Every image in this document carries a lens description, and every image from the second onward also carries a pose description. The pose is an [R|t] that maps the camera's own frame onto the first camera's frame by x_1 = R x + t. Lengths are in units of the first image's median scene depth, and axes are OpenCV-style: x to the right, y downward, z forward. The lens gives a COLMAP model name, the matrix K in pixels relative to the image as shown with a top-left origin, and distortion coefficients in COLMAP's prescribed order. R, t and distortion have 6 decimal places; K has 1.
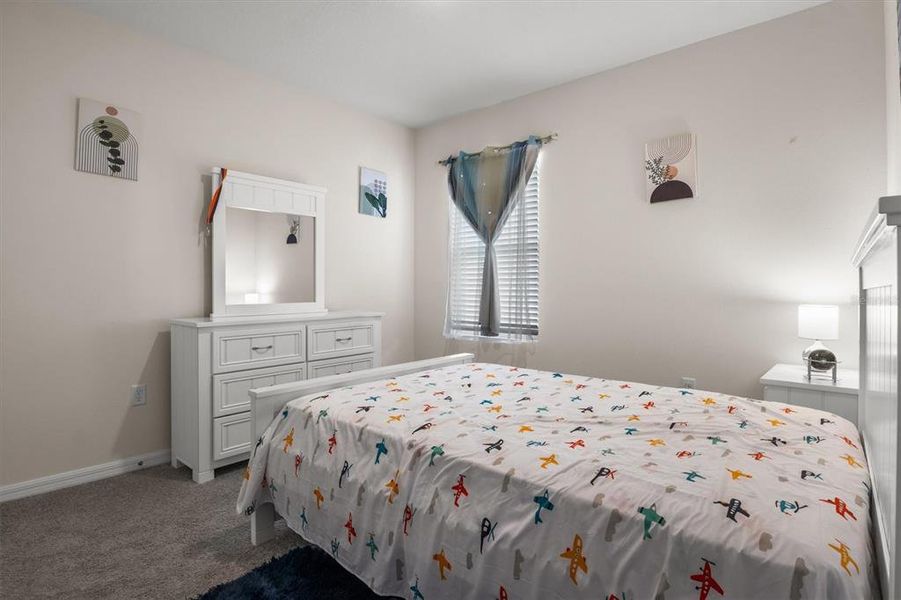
lens RADIAL K [[452.2, 0, 453.9], [0, 452.2, 292.1], [0, 0, 1]] dist [-0.013342, -0.009544]
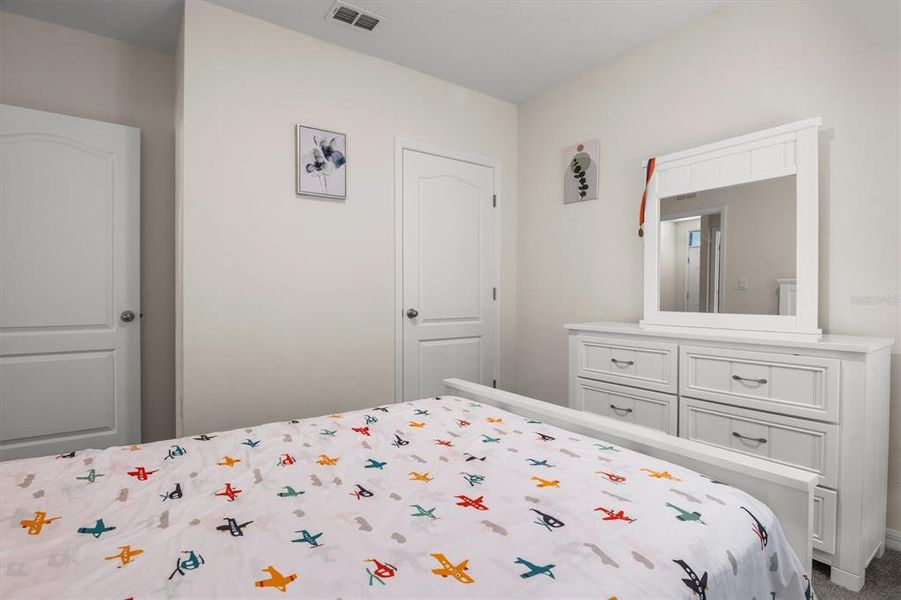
lens RADIAL K [[452.2, 0, 453.9], [0, 452.2, 292.1], [0, 0, 1]] dist [-0.013342, -0.009544]
pose [[-0.233494, -0.001071, -0.972358, 0.496873], [-0.003868, 0.999993, -0.000173, -0.008883], [0.972351, 0.003721, -0.233496, 0.915927]]
